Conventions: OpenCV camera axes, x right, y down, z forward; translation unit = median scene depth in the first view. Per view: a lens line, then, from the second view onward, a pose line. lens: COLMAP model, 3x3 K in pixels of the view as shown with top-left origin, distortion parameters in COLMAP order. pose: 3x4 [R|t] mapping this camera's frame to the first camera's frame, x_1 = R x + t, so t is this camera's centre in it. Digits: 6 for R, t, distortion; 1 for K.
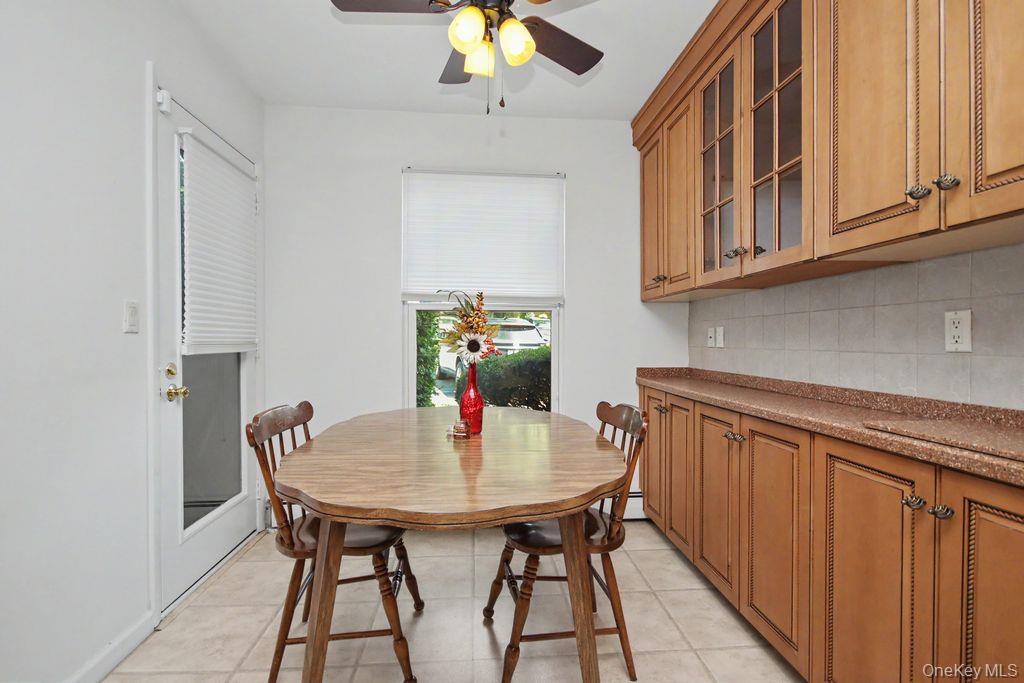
lens RADIAL K [[469.7, 0, 512.0], [0, 469.7, 341.5], [0, 0, 1]] dist [-0.010269, -0.000350]
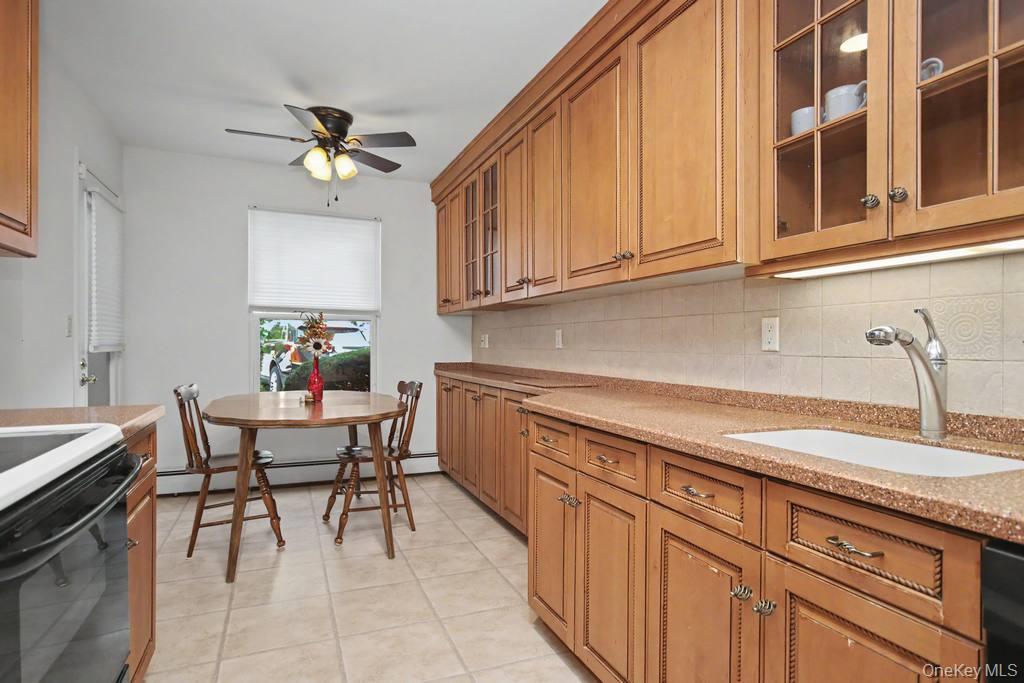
lens RADIAL K [[559.7, 0, 514.8], [0, 559.7, 344.9], [0, 0, 1]] dist [0.002458, 0.000985]
pose [[0.949452, 0.000410, 0.313912, -0.039482], [-0.000379, 1.000000, -0.000159, 0.005512], [-0.313912, 0.000032, 0.949452, -0.965825]]
